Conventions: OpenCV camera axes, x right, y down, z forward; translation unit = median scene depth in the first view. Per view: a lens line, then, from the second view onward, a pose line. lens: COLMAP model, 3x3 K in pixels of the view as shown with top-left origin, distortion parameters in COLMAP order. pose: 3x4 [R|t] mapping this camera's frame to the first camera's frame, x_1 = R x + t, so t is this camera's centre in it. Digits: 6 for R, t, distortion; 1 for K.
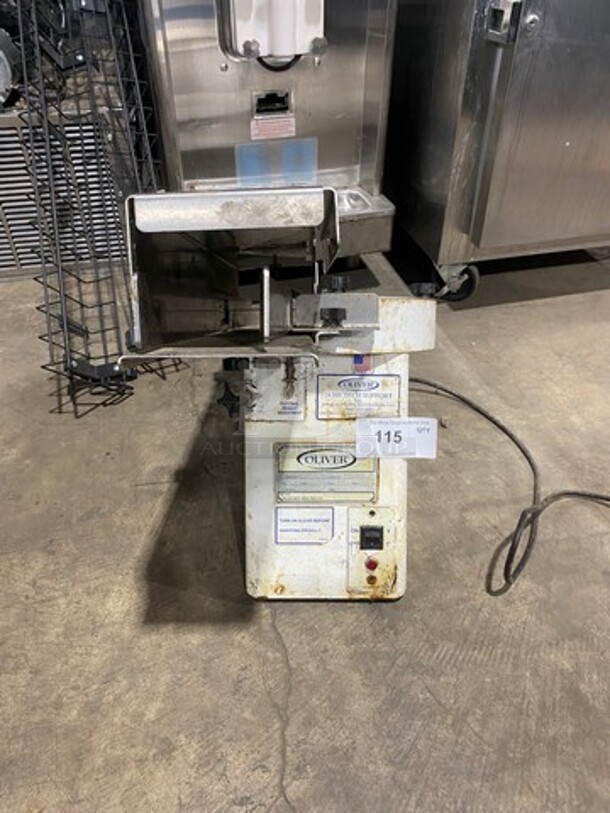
lens RADIAL K [[618.1, 0, 301.0], [0, 618.1, 405.4], [0, 0, 1]] dist [0.014191, -0.008799]
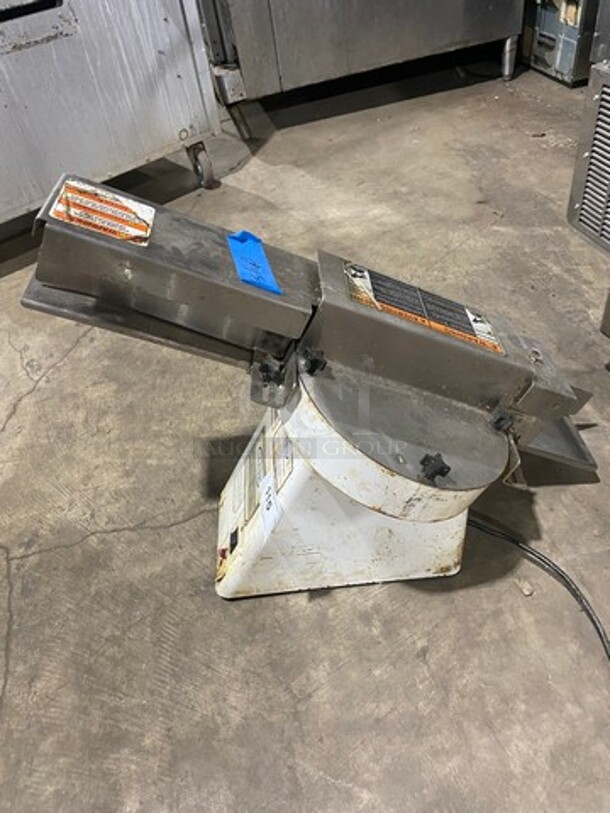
lens RADIAL K [[618.1, 0, 302.9], [0, 618.1, 408.6], [0, 0, 1]] dist [0.014191, -0.008799]
pose [[0.056806, 0.682639, -0.728544, 0.763688], [-0.526022, 0.640687, 0.559303, -0.628418], [0.848571, 0.351458, 0.395479, 0.556854]]
